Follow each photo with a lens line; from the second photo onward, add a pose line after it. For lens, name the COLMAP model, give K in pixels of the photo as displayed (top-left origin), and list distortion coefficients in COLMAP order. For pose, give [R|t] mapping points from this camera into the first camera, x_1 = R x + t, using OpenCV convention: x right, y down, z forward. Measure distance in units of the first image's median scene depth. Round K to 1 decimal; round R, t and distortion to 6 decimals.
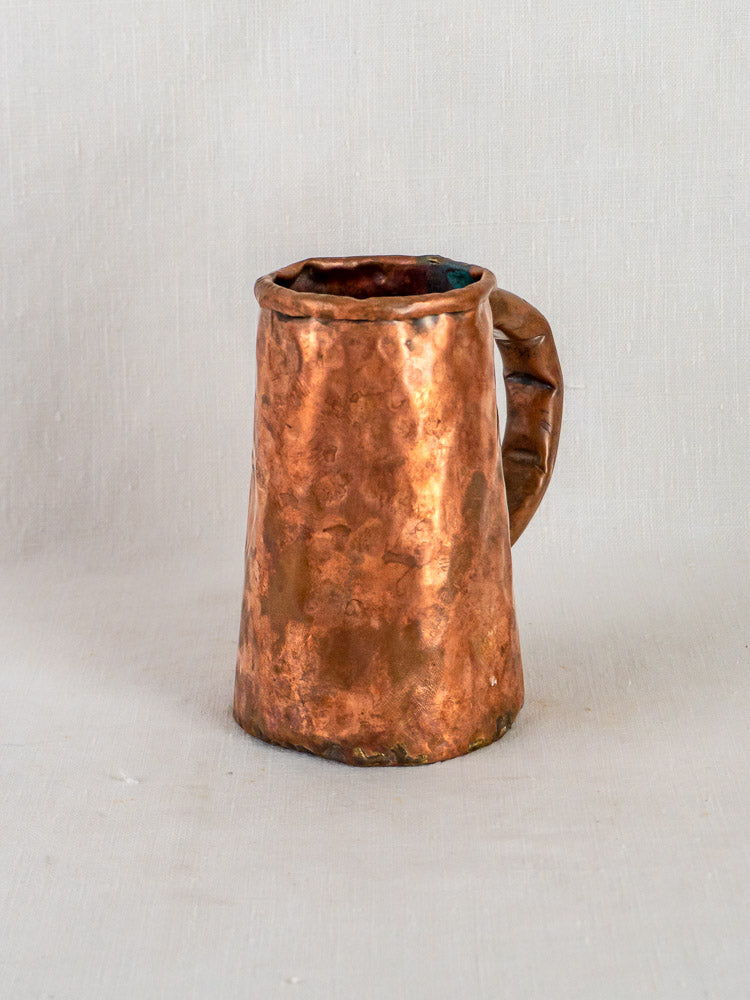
lens RADIAL K [[2416.7, 0, 373.4], [0, 2416.7, 378.7], [0, 0, 1]] dist [-0.003098, -0.170108]
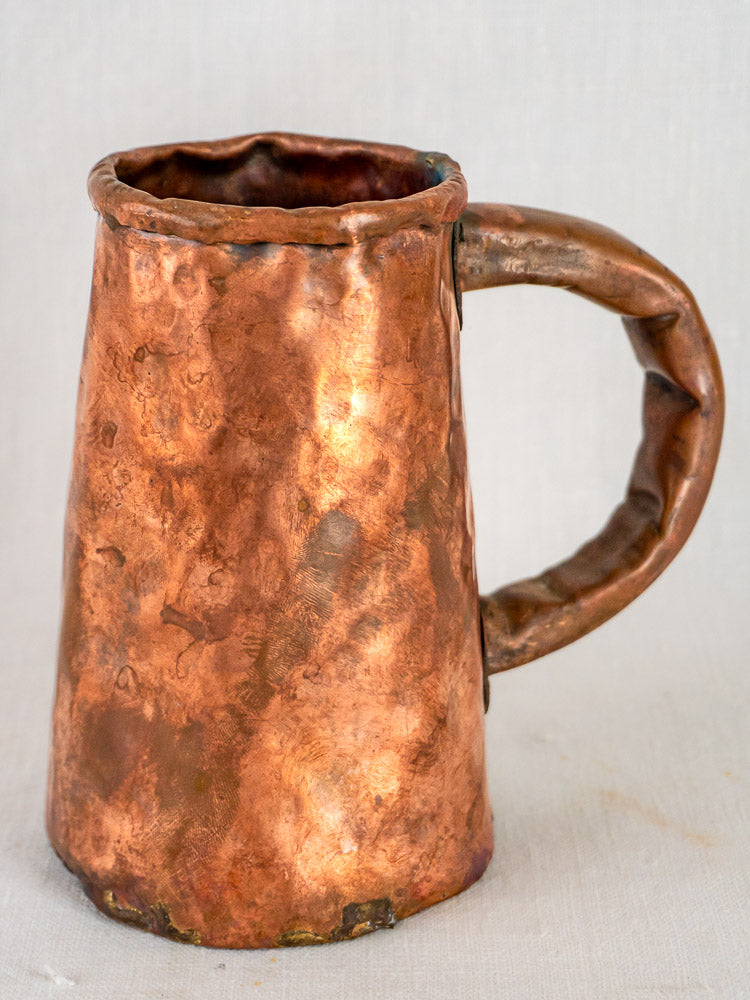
lens RADIAL K [[2470.5, 0, 375.0], [0, 2470.5, 500.0], [0, 0, 1]] dist [0.233207, -0.306102]
pose [[0.846937, 0.208294, -0.489194, 0.356999], [-0.159969, 0.977264, 0.139157, -0.052971], [0.507057, -0.039601, 0.861002, 0.468360]]
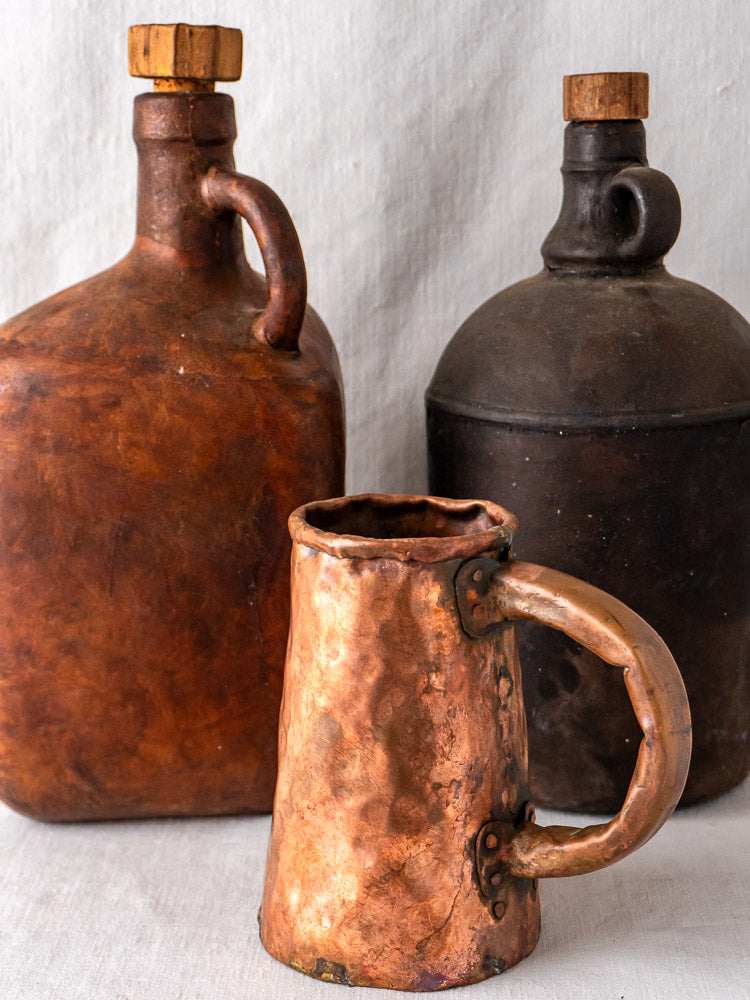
lens RADIAL K [[1897.1, 0, 354.7], [0, 1897.1, 500.0], [0, 0, 1]] dist [0.025806, 0.103983]
pose [[0.040758, 0.234155, -0.971344, 0.802911], [-0.243798, 0.945100, 0.217599, -0.224871], [0.968969, 0.227943, 0.095607, 0.915817]]
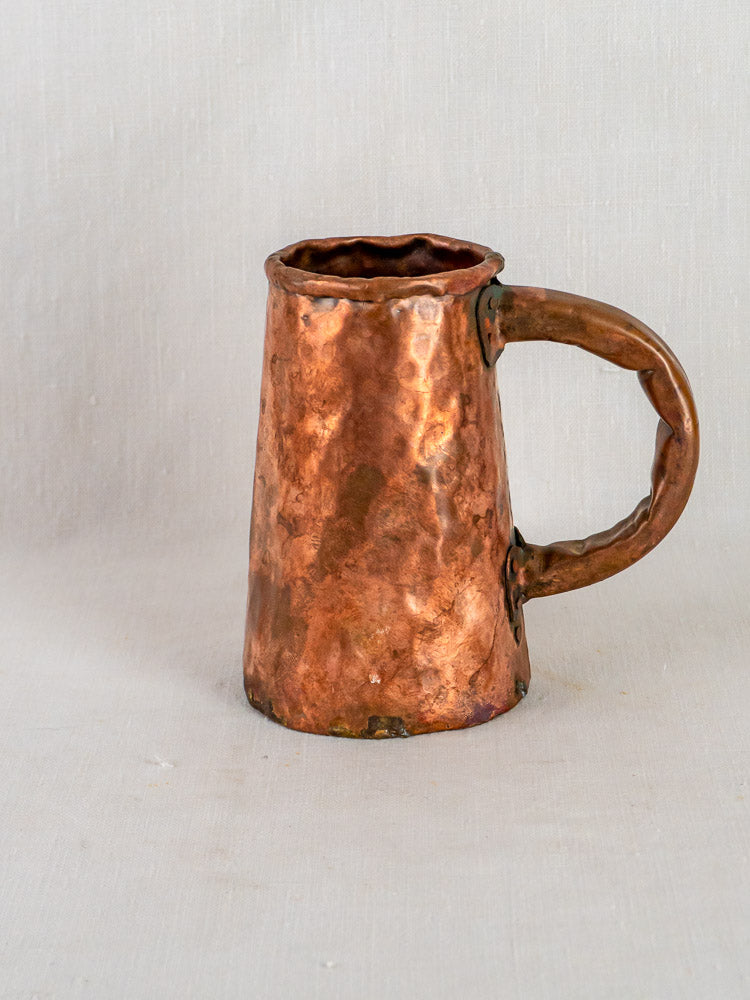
lens RADIAL K [[2416.7, 0, 373.4], [0, 2416.7, 378.7], [0, 0, 1]] dist [-0.003098, -0.170108]
pose [[0.521818, 0.232074, -0.820883, 0.851382], [-0.204612, 0.968243, 0.143667, -0.138838], [0.828155, 0.092994, 0.552731, 0.452318]]
